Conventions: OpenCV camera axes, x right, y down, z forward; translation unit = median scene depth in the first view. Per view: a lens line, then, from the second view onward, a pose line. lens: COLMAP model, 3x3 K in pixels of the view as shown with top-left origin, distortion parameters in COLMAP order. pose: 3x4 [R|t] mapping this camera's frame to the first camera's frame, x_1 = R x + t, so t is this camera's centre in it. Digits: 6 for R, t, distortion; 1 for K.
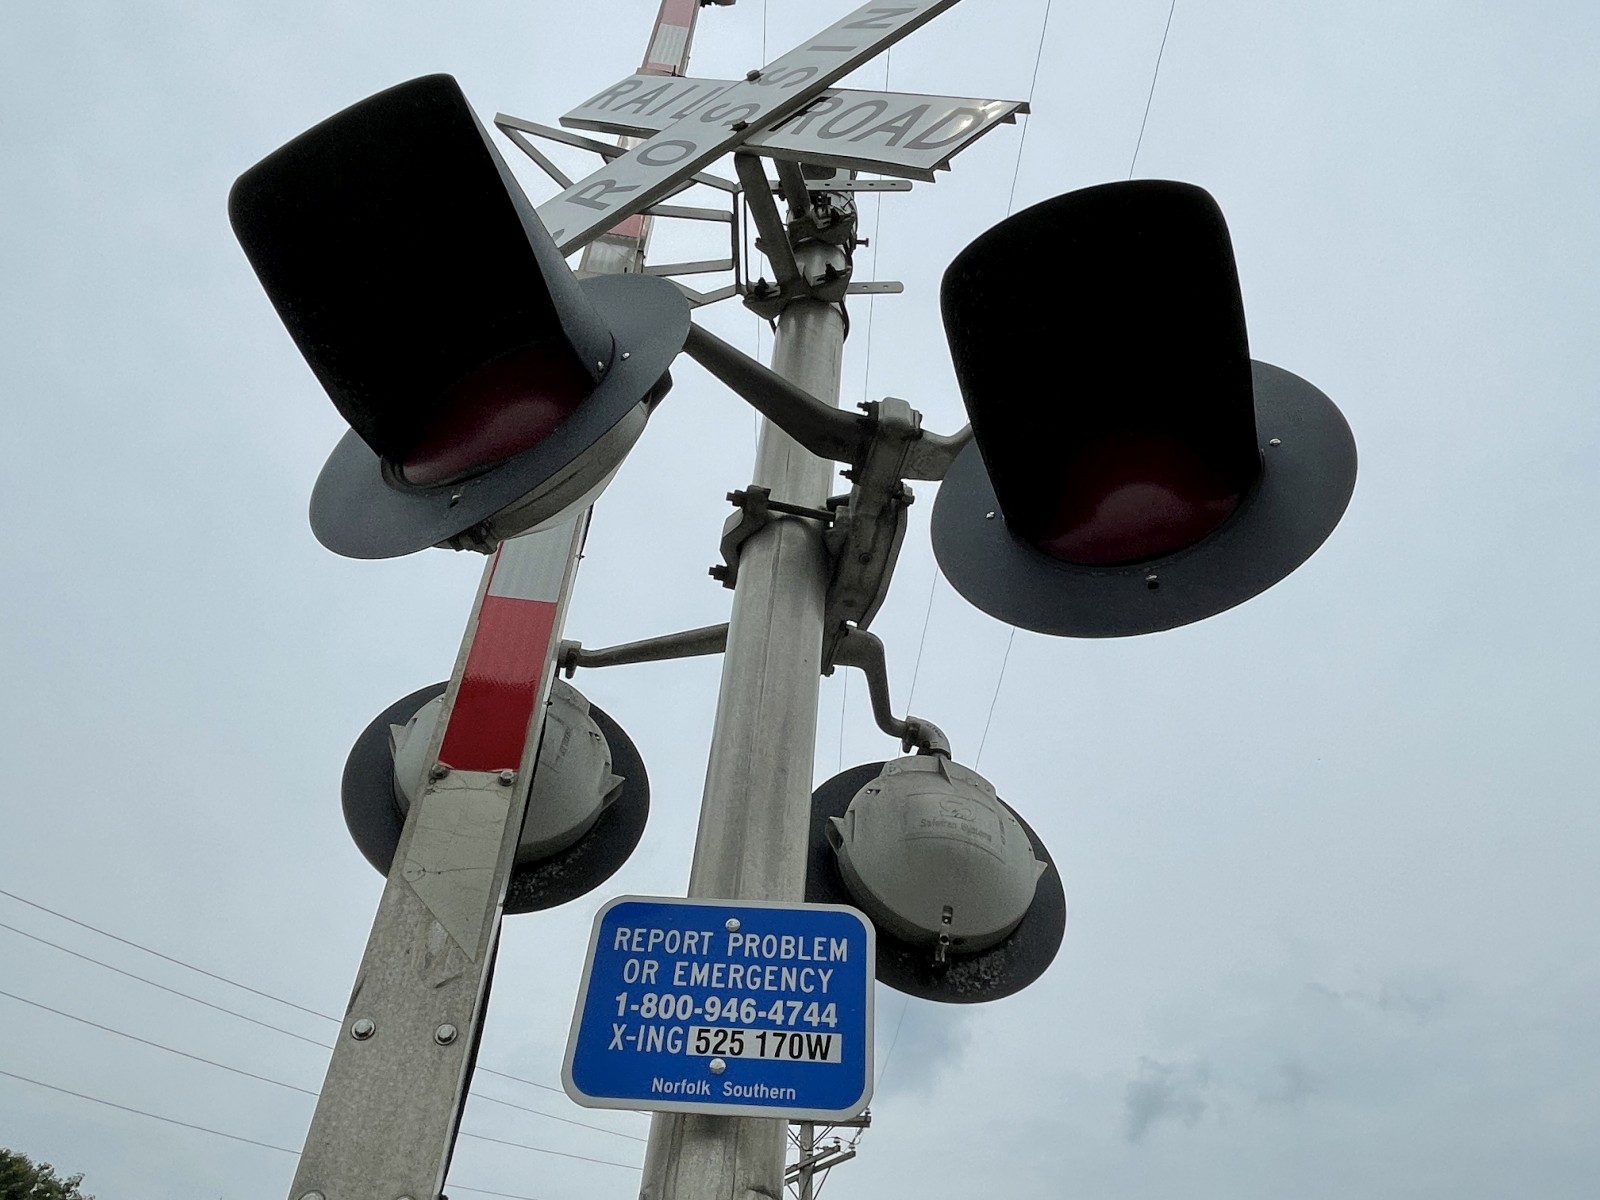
lens RADIAL K [[1057.0, 0, 801.4], [0, 1057.0, 601.3], [0, 0, 1]] dist [-0.001414, 0.001611]
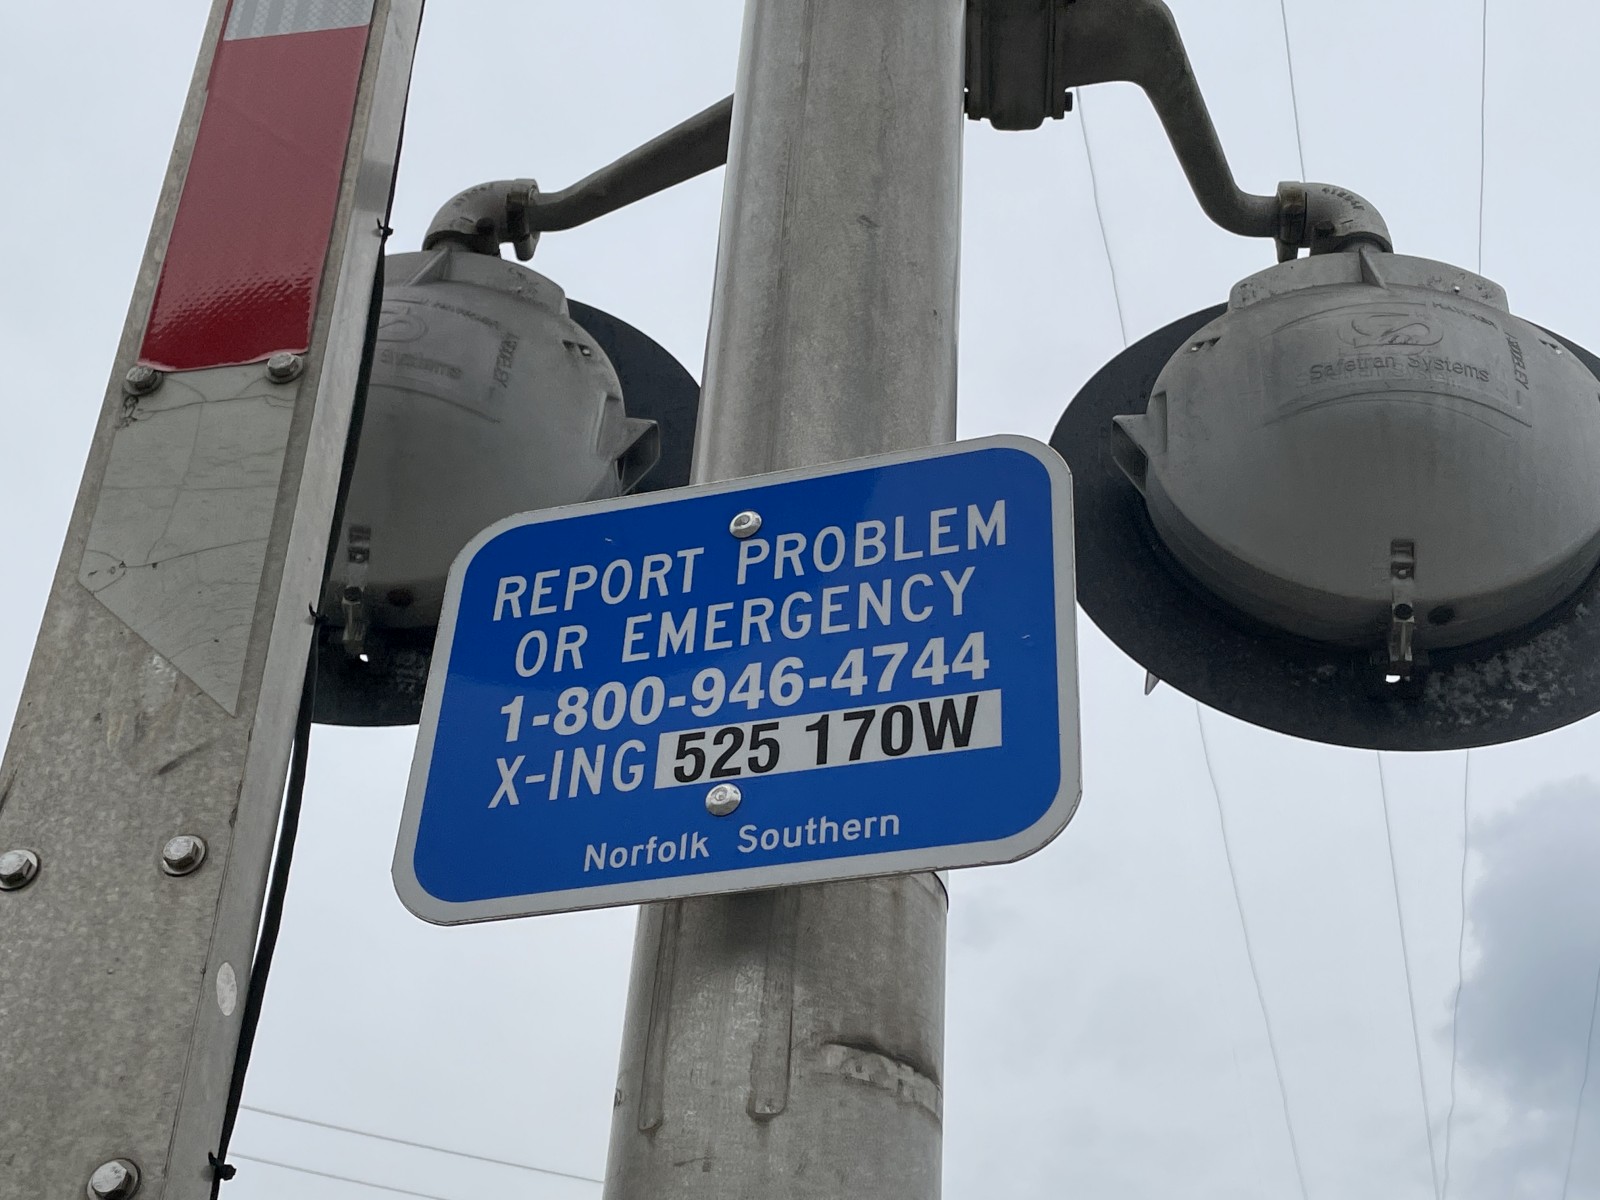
lens RADIAL K [[2140.7, 0, 781.6], [0, 2140.7, 568.8], [0, 0, 1]] dist [0.082620, 0.000000]
pose [[0.957449, -0.185256, -0.221297, 0.141315], [0.214501, 0.969787, 0.116200, 0.227396], [0.193084, -0.158724, 0.968259, 0.151590]]
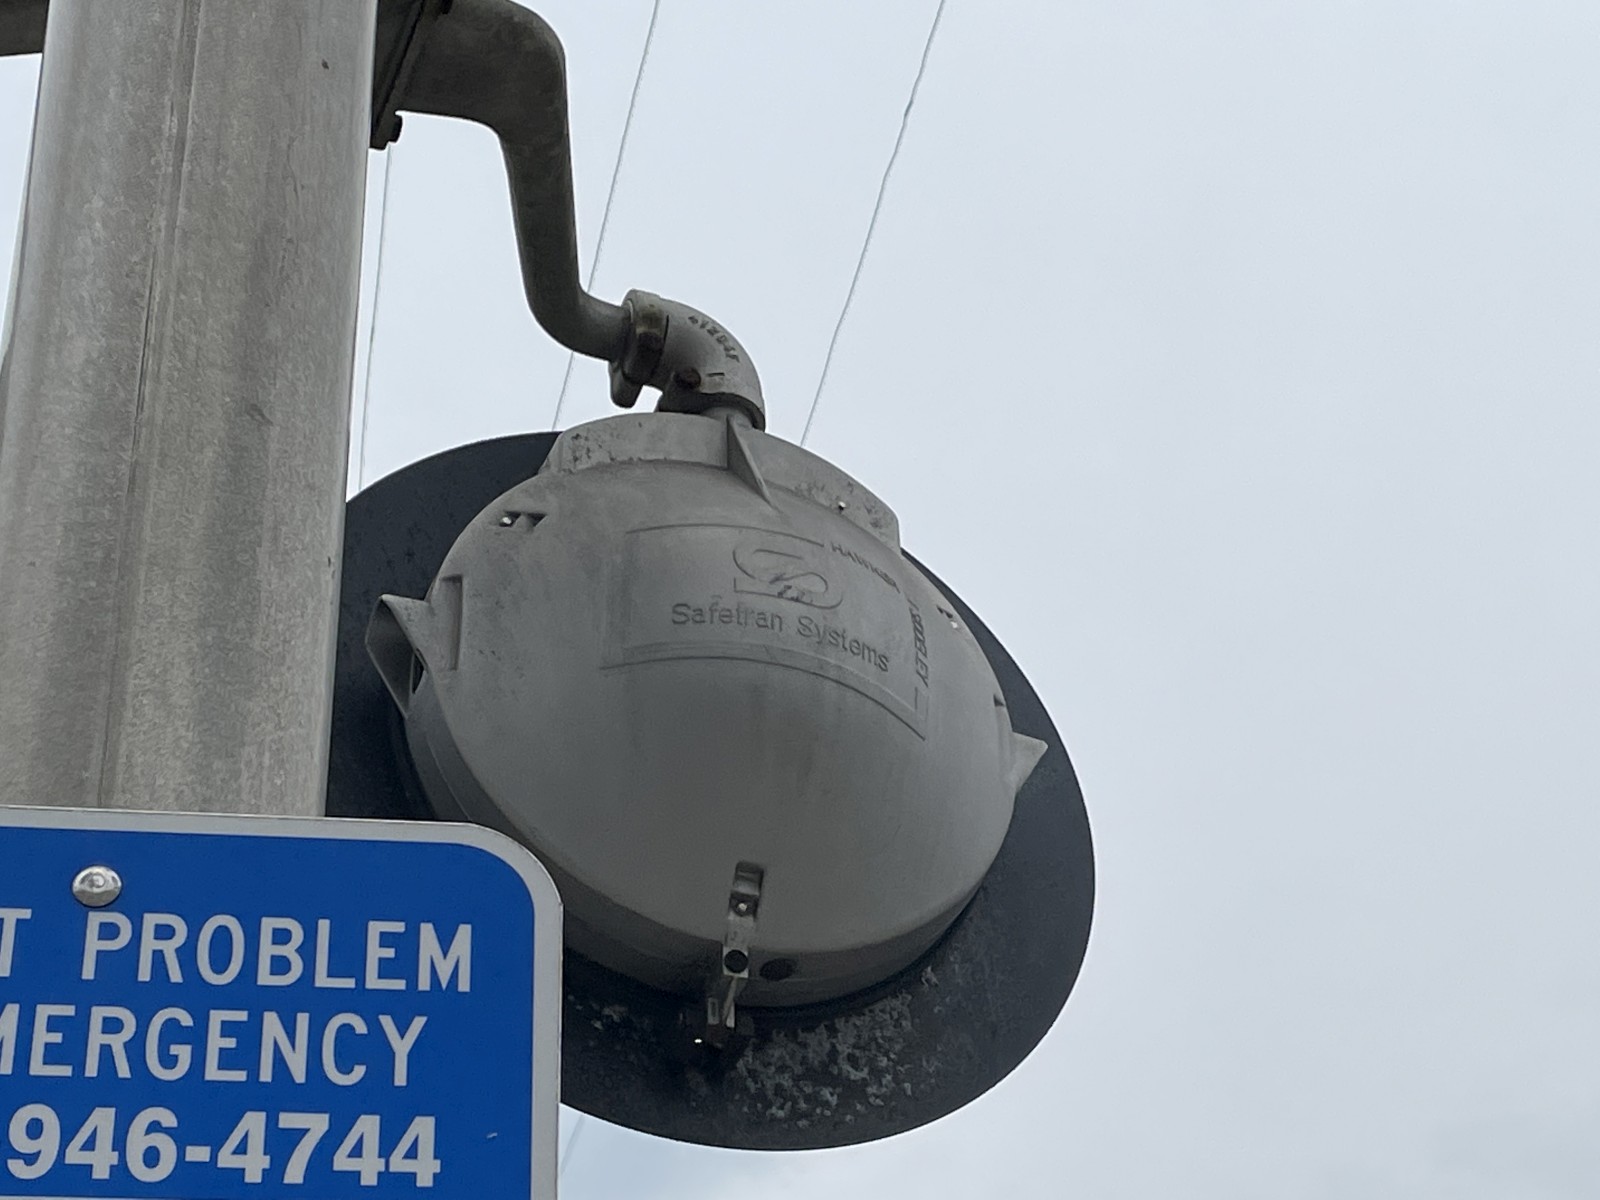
lens RADIAL K [[3303.9, 0, 808.0], [0, 3303.9, 605.6], [0, 0, 1]] dist [0.112205, 0.000000]
pose [[0.985462, 0.009845, 0.169610, -0.026300], [-0.040493, 0.983160, 0.178202, 0.046139], [-0.164999, -0.182480, 0.969266, 0.044485]]
